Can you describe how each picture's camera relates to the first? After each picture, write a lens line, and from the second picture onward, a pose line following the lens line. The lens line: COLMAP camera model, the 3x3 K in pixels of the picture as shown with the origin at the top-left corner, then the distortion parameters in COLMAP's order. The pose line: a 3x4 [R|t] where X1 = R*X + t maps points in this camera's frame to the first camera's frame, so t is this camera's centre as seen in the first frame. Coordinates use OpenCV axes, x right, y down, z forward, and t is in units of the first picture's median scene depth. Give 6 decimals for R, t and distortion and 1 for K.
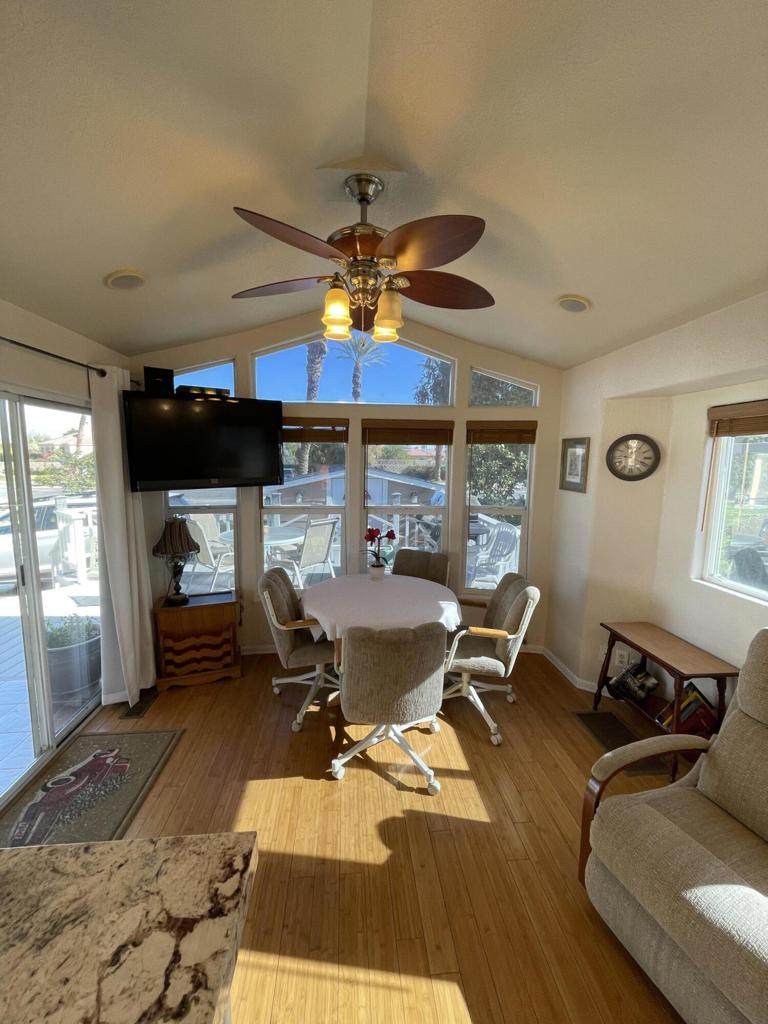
lens RADIAL K [[412.8, 0, 384.0], [0, 412.8, 512.0], [0, 0, 1]] dist [0.000320, 0.000047]
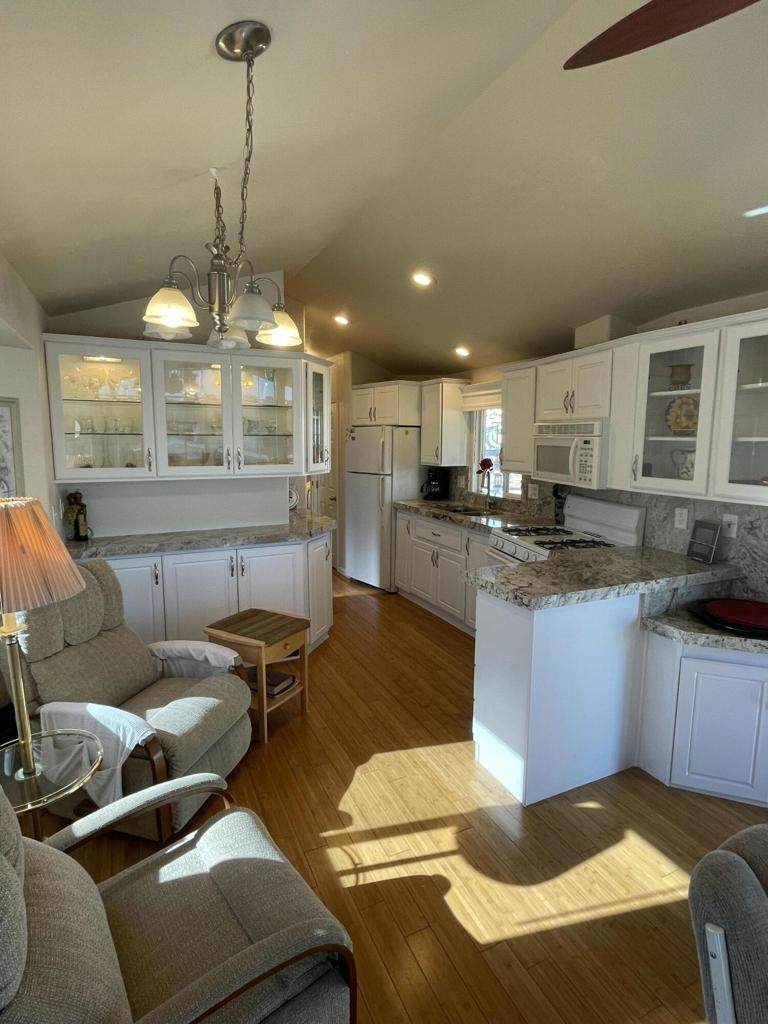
lens RADIAL K [[522.5, 0, 384.0], [0, 522.5, 512.0], [0, 0, 1]] dist [0.000446, 0.000028]
pose [[-0.942486, 0.034828, -0.332426, 0.790037], [-0.051314, 0.967689, 0.246869, -0.203836], [0.330283, 0.249729, -0.910247, 1.821236]]
